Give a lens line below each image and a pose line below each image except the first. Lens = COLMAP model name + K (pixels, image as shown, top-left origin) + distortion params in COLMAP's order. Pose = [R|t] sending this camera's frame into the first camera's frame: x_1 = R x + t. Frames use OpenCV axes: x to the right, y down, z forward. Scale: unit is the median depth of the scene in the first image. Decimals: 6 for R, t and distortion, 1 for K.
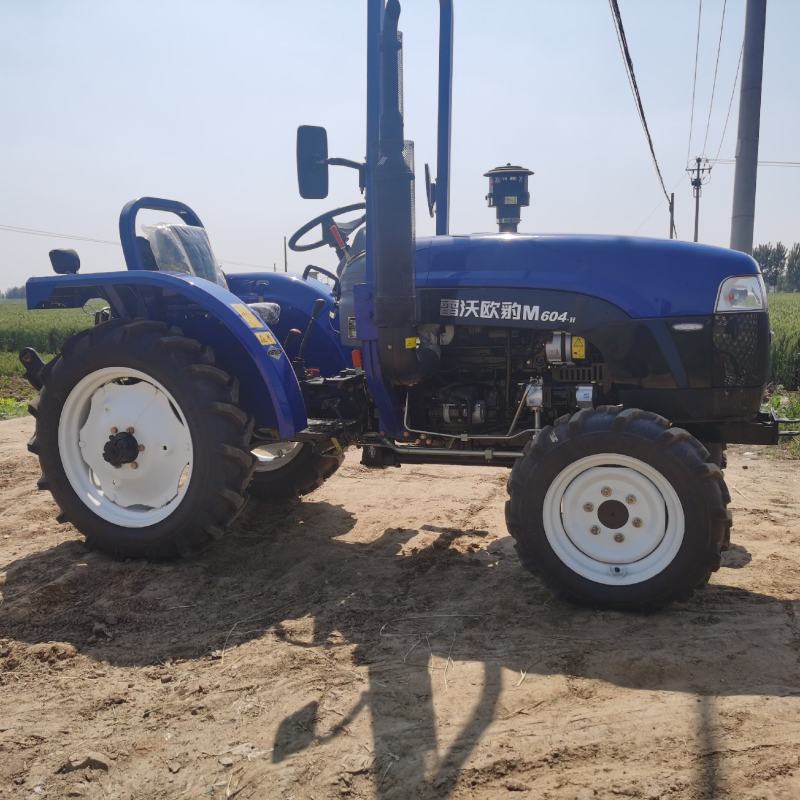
lens RADIAL K [[810.6, 0, 402.5], [0, 810.6, 396.8], [0, 0, 1]] dist [0.014525, 0.000000]
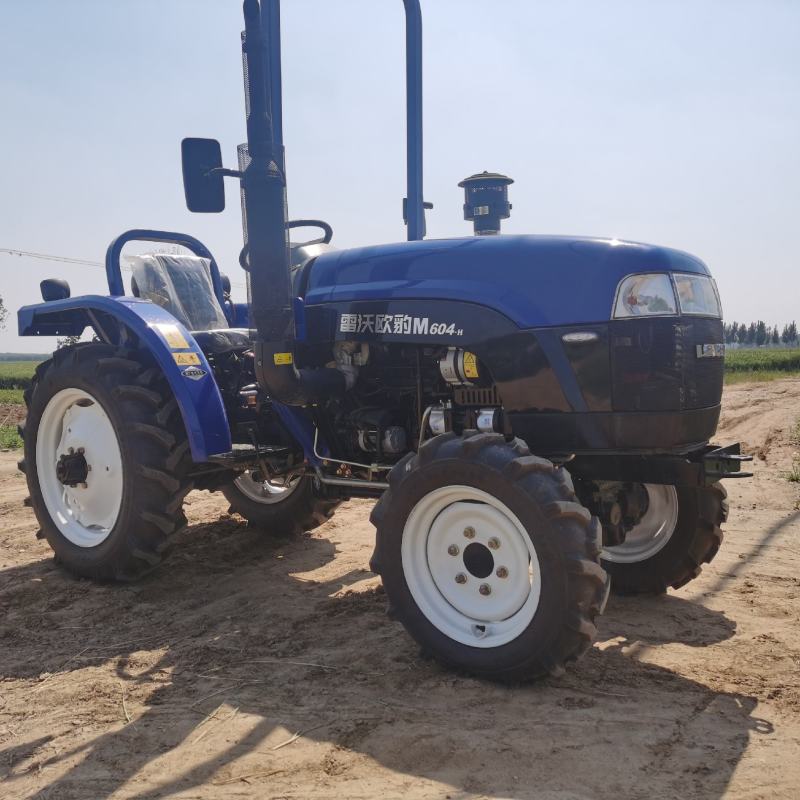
lens RADIAL K [[810.6, 0, 400.1], [0, 810.6, 399.5], [0, 0, 1]] dist [0.014525, 0.000000]
pose [[0.956748, 0.011990, -0.290672, 0.390636], [-0.030259, 0.997832, -0.058440, 0.028437], [0.289342, 0.064708, 0.955036, 0.155833]]
